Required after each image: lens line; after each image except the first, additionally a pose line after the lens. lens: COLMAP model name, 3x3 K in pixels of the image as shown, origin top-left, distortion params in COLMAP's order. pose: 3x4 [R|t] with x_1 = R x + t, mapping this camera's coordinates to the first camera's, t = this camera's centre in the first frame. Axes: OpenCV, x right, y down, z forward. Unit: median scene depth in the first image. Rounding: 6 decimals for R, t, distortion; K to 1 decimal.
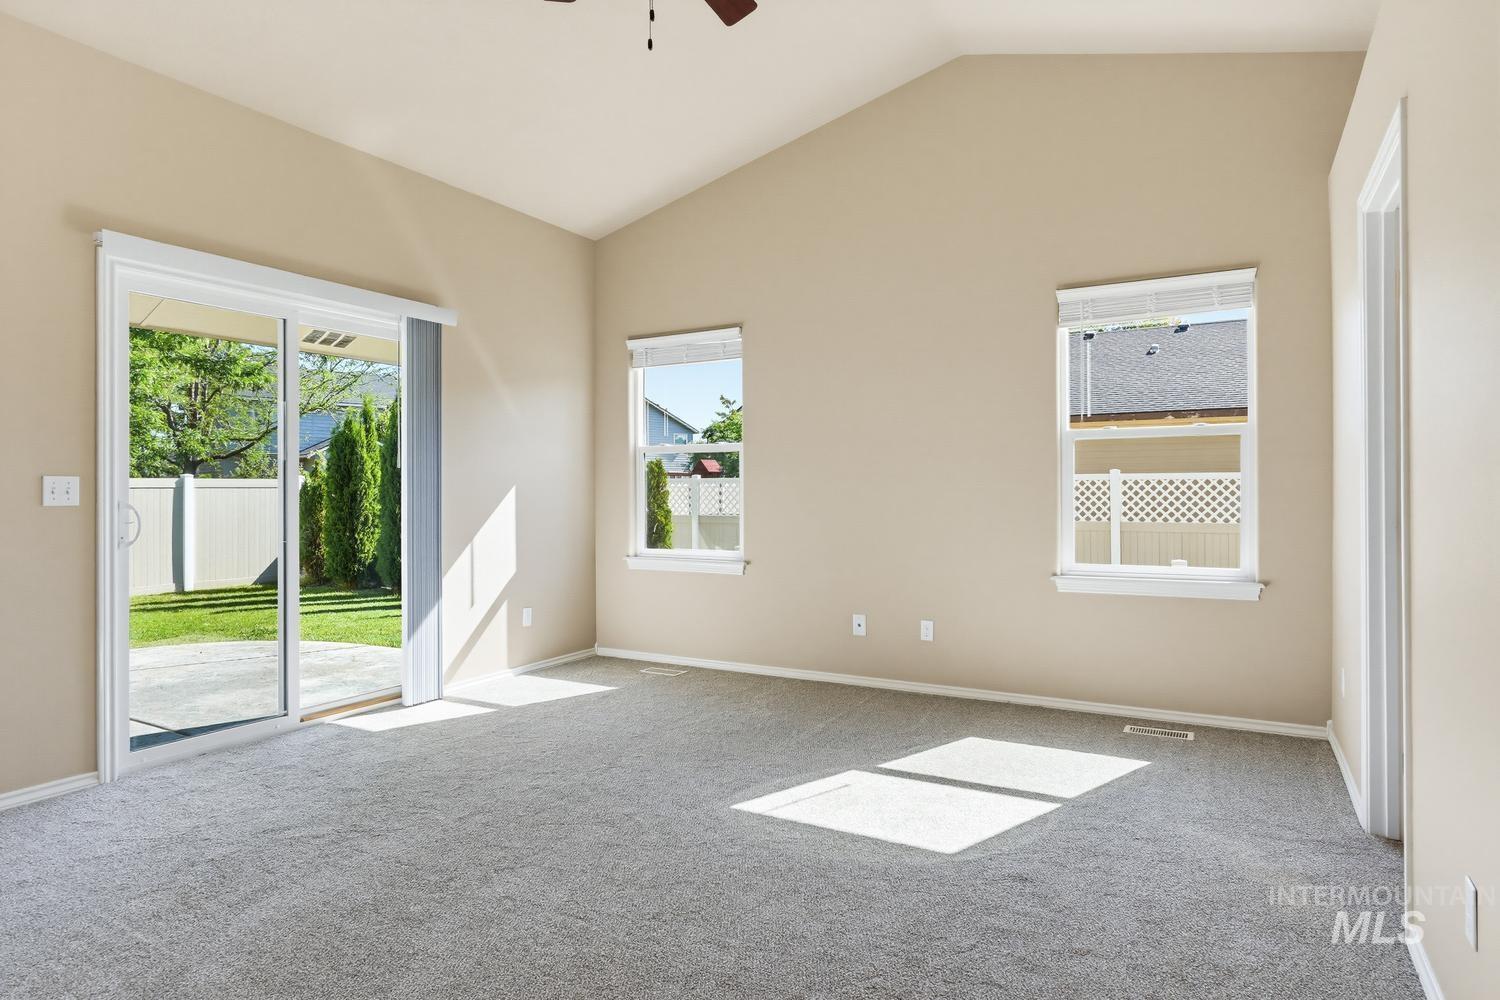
lens RADIAL K [[891.9, 0, 745.9], [0, 891.9, 492.8], [0, 0, 1]] dist [0.011386, -0.005987]
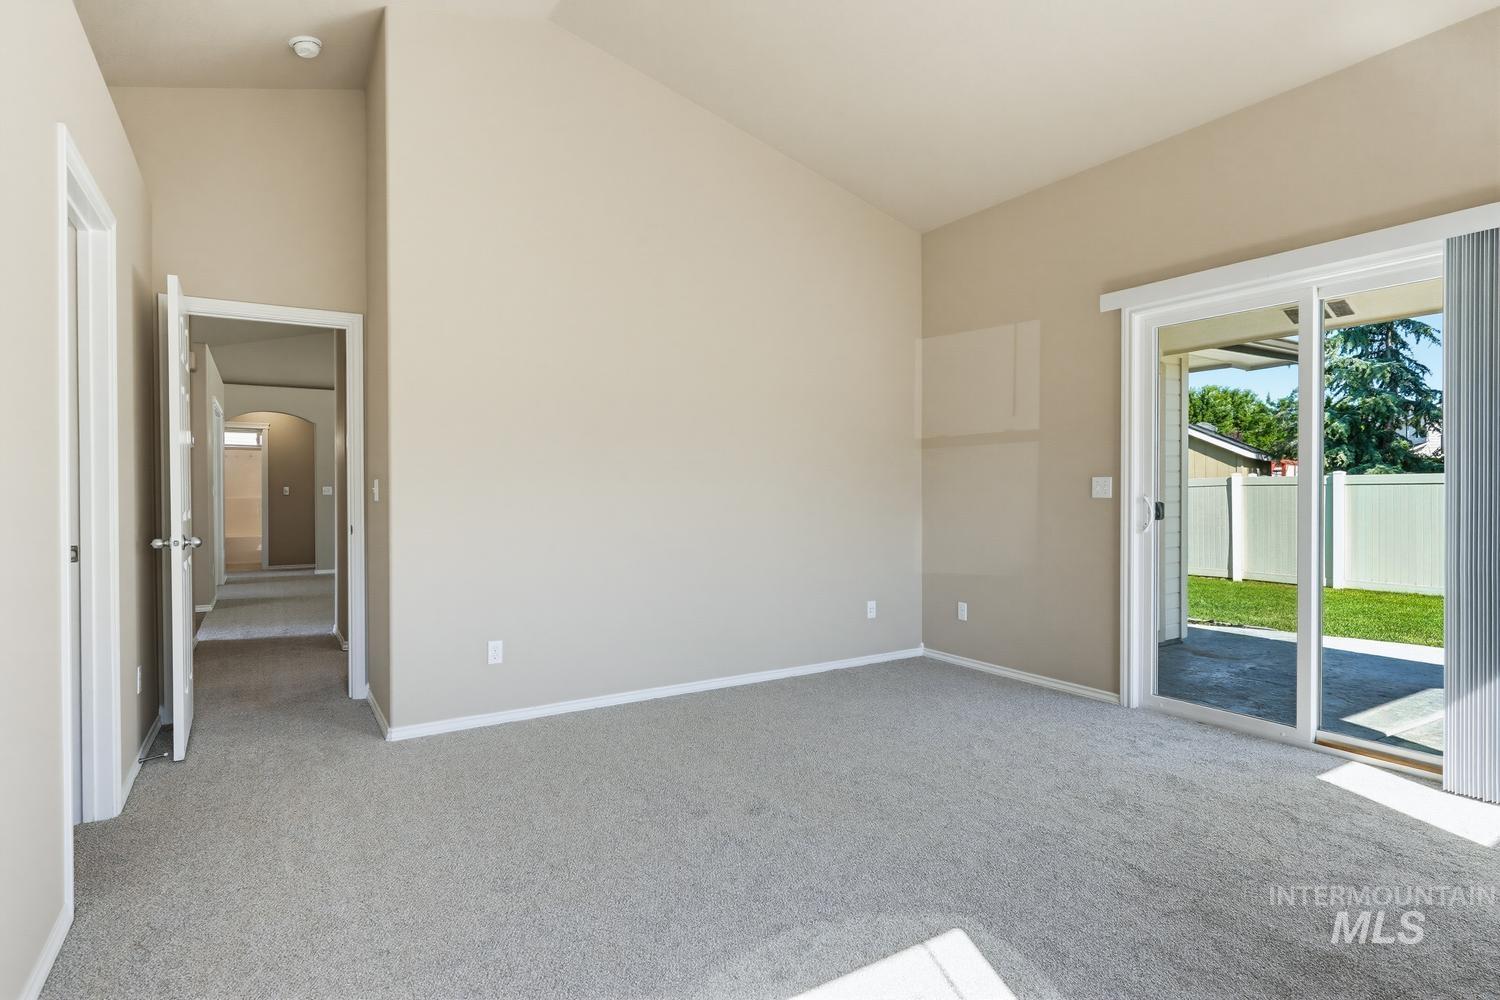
lens RADIAL K [[796.3, 0, 735.0], [0, 796.3, 495.2], [0, 0, 1]] dist [0.013163, -0.004339]
pose [[-0.504530, 0.013458, -0.863289, 0.471773], [0.001982, 0.999894, 0.014429, -0.006830], [0.863392, 0.005569, -0.504503, 0.864827]]
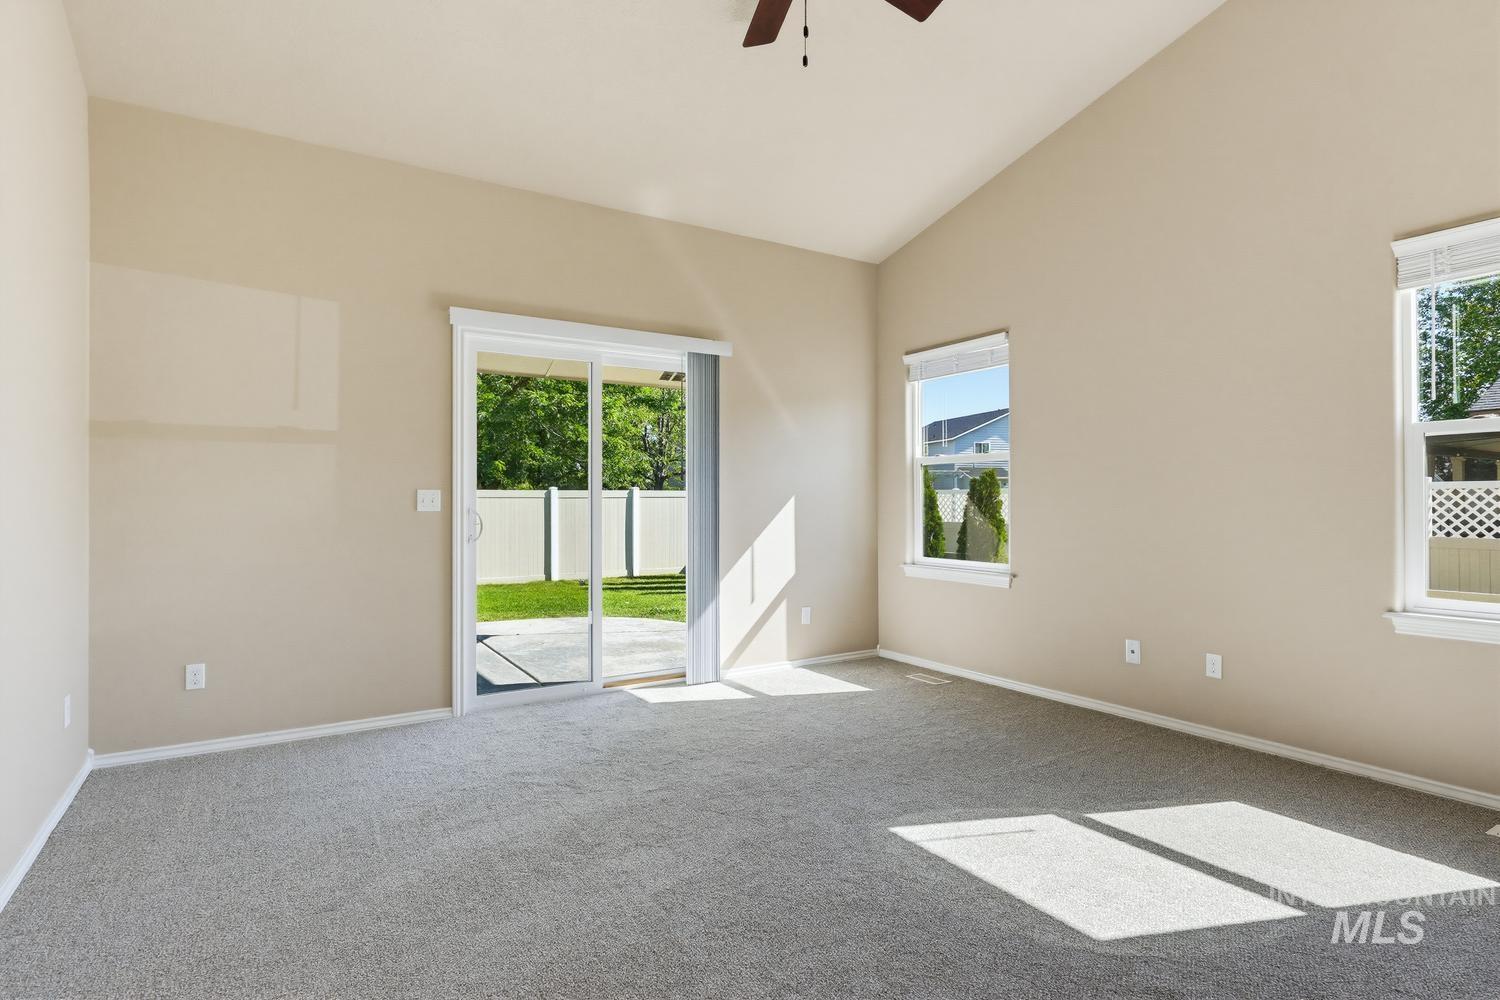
lens RADIAL K [[796.3, 0, 748.0], [0, 796.3, 500.7], [0, 0, 1]] dist [0.013163, -0.004339]
pose [[0.875331, 0.001668, -0.483522, 0.196074], [-0.002352, 0.999997, -0.000808, -0.001352], [0.483519, 0.001845, 0.875332, 0.125420]]
